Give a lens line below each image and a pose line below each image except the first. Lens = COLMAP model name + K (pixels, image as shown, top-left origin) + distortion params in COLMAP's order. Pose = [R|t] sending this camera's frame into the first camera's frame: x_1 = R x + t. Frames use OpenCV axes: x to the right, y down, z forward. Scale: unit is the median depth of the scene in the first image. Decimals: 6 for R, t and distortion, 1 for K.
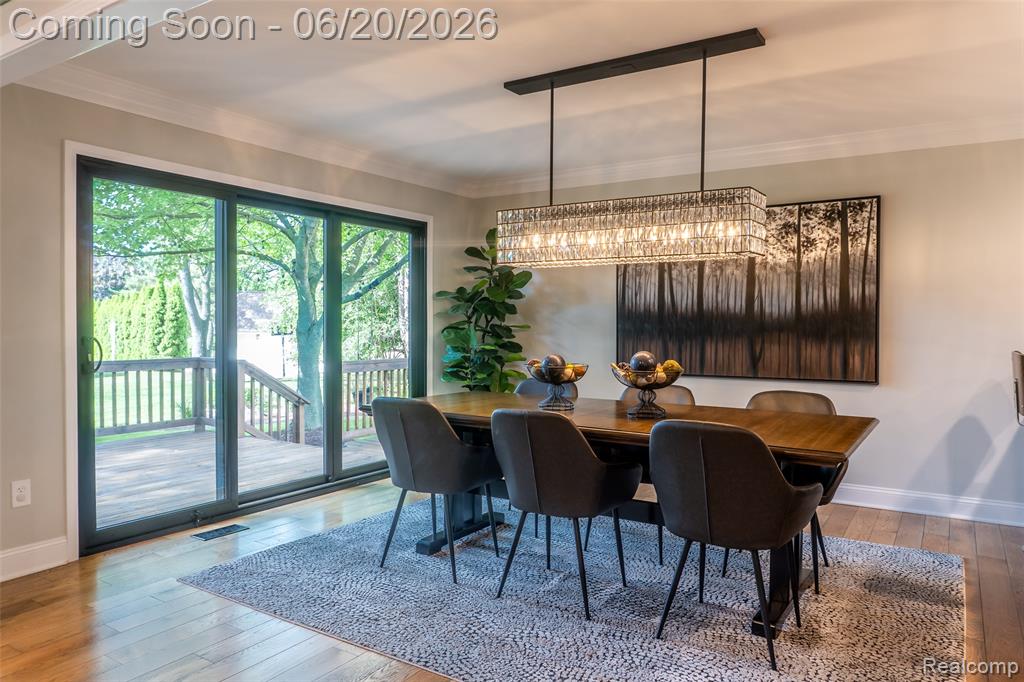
lens RADIAL K [[708.6, 0, 505.8], [0, 708.6, 335.3], [0, 0, 1]] dist [-0.018536, -0.001990]
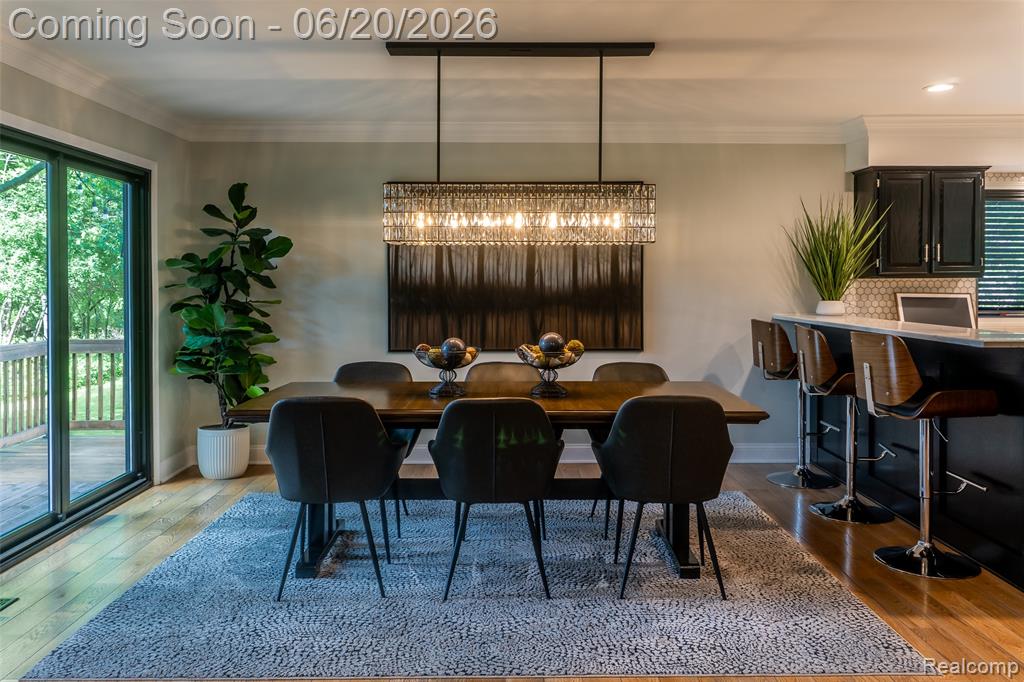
lens RADIAL K [[845.4, 0, 521.2], [0, 845.4, 293.8], [0, 0, 1]] dist [0.003618, 0.003820]
pose [[0.827425, -0.013175, 0.561422, -0.356006], [0.013643, 0.999901, 0.003358, -0.025748], [-0.561410, 0.004881, 0.827523, 0.004205]]
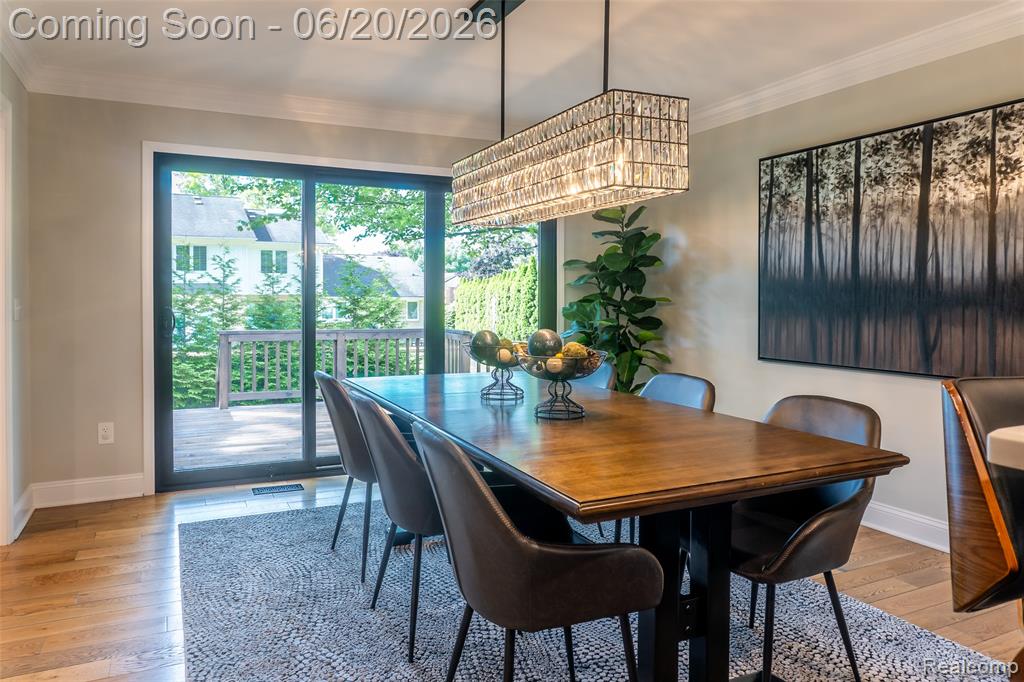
lens RADIAL K [[708.6, 0, 492.6], [0, 708.6, 306.1], [0, 0, 1]] dist [-0.018536, -0.001990]
pose [[0.844020, 0.006568, -0.536271, 0.370345], [-0.009928, 0.999945, -0.003379, 0.000566], [0.536219, 0.008176, 0.844039, 0.220804]]
